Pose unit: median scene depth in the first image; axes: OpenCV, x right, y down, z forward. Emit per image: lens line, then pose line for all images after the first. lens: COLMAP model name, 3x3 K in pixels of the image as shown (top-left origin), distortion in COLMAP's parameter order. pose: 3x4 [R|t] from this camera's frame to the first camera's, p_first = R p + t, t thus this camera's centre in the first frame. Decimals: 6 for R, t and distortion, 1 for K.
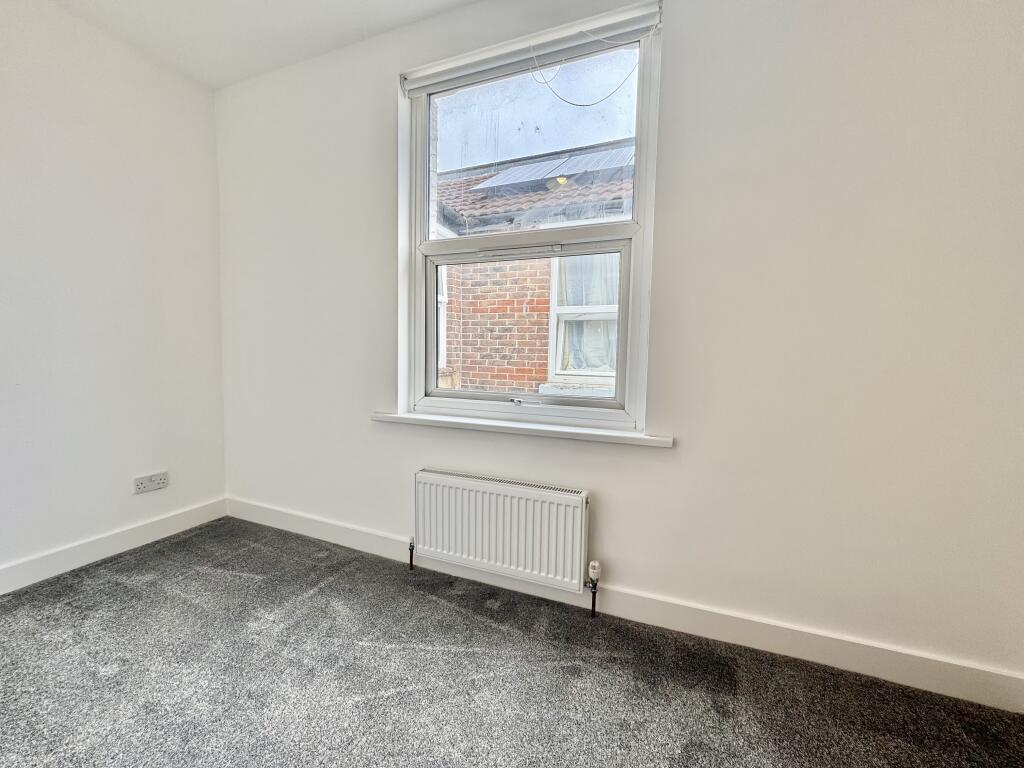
lens RADIAL K [[408.7, 0, 513.9], [0, 408.7, 387.3], [0, 0, 1]] dist [-0.000852, 0.000144]
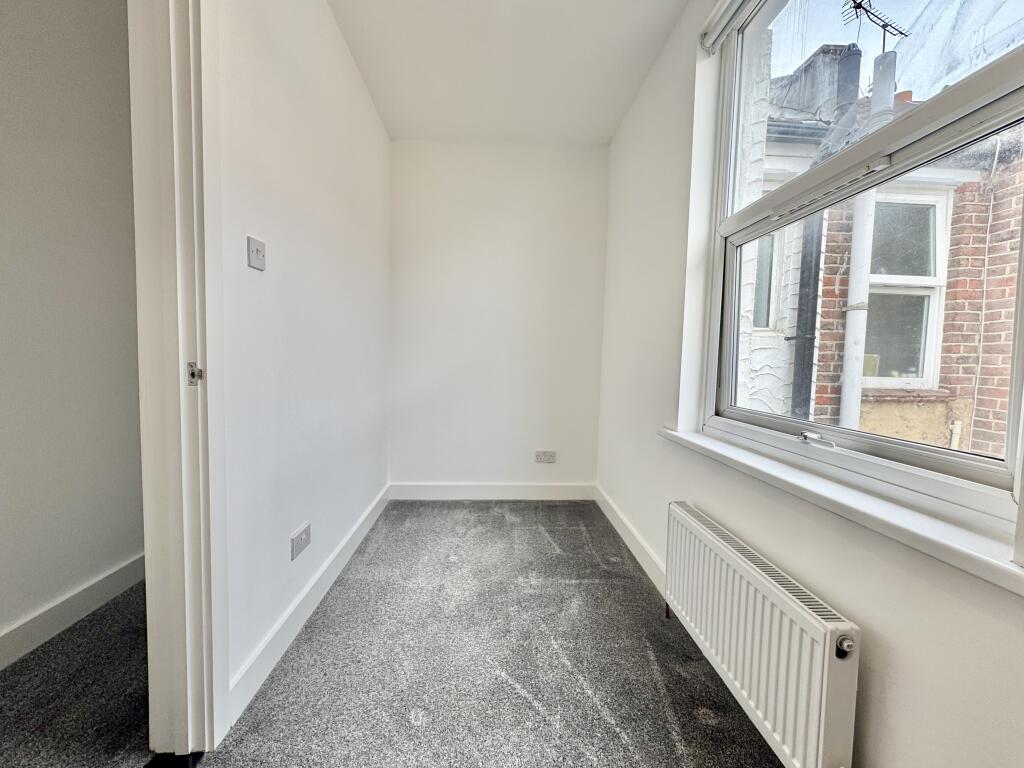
lens RADIAL K [[429.9, 0, 511.1], [0, 429.9, 387.7], [0, 0, 1]] dist [-0.001000, -0.000095]
pose [[0.412671, 0.050871, -0.909459, 0.396093], [-0.086522, 0.996114, 0.016458, -0.010918], [0.906762, 0.071896, 0.415469, 0.310302]]
